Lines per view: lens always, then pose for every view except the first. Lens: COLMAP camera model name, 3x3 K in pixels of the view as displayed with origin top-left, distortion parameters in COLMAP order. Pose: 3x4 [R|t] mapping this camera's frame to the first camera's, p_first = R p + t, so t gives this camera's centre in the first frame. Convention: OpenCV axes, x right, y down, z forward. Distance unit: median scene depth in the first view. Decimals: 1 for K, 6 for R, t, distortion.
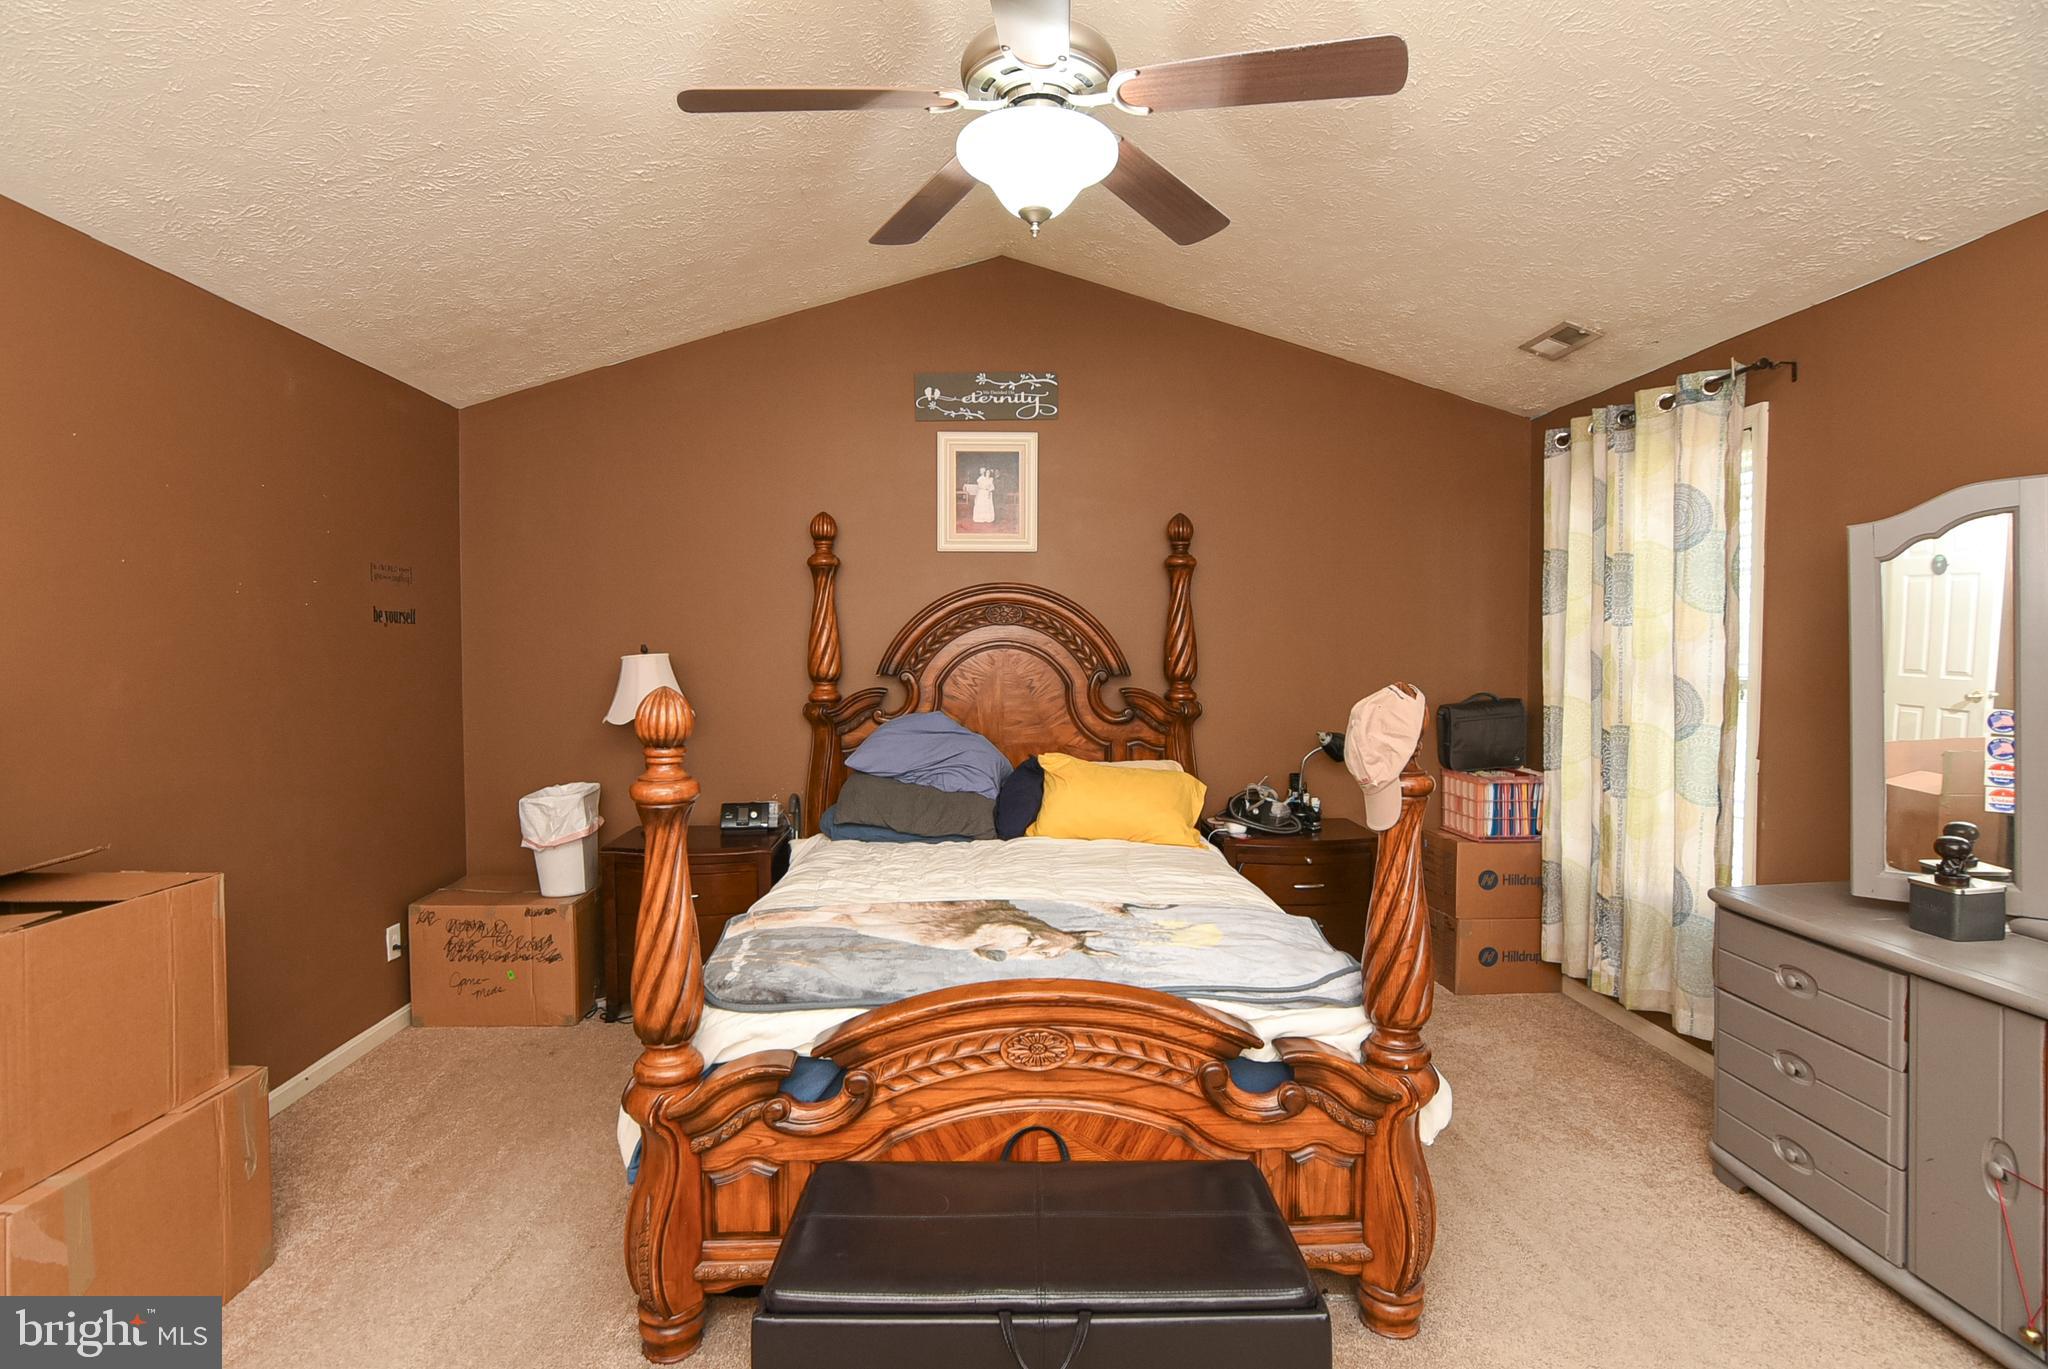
lens RADIAL K [[1014.1, 0, 1030.8], [0, 1014.1, 682.2], [0, 0, 1]] dist [-0.022658, 0.007257]
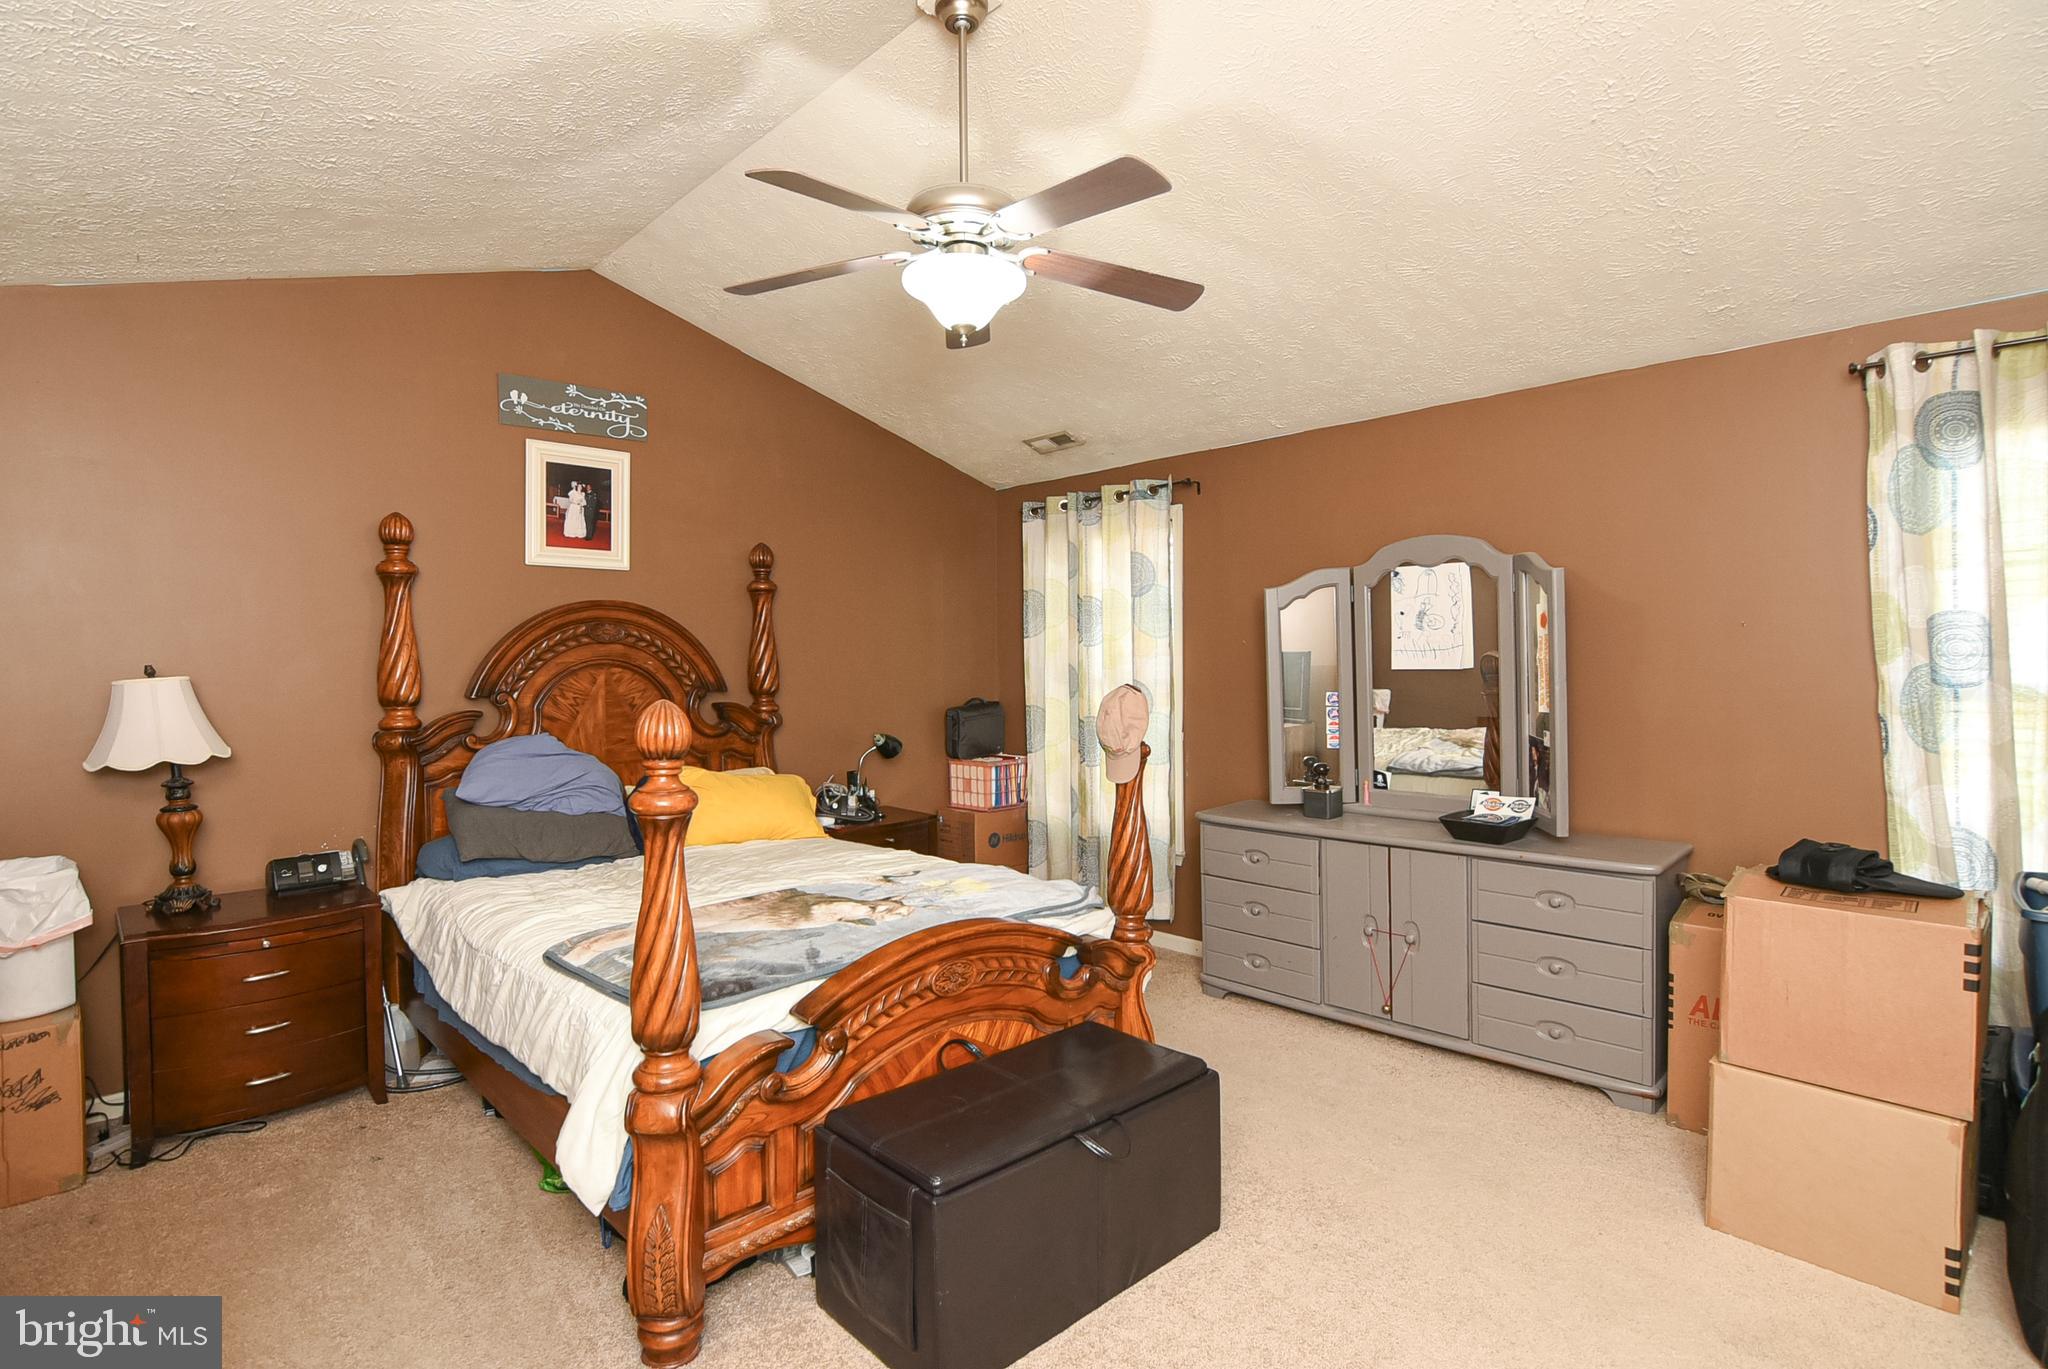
lens RADIAL K [[1014.1, 0, 1023.0], [0, 1014.1, 680.5], [0, 0, 1]] dist [-0.022658, 0.007257]
pose [[0.742021, -0.017695, 0.670143, -0.395617], [0.032522, 0.999425, -0.009621, 0.003100], [-0.669587, 0.028933, 0.742170, -0.004085]]
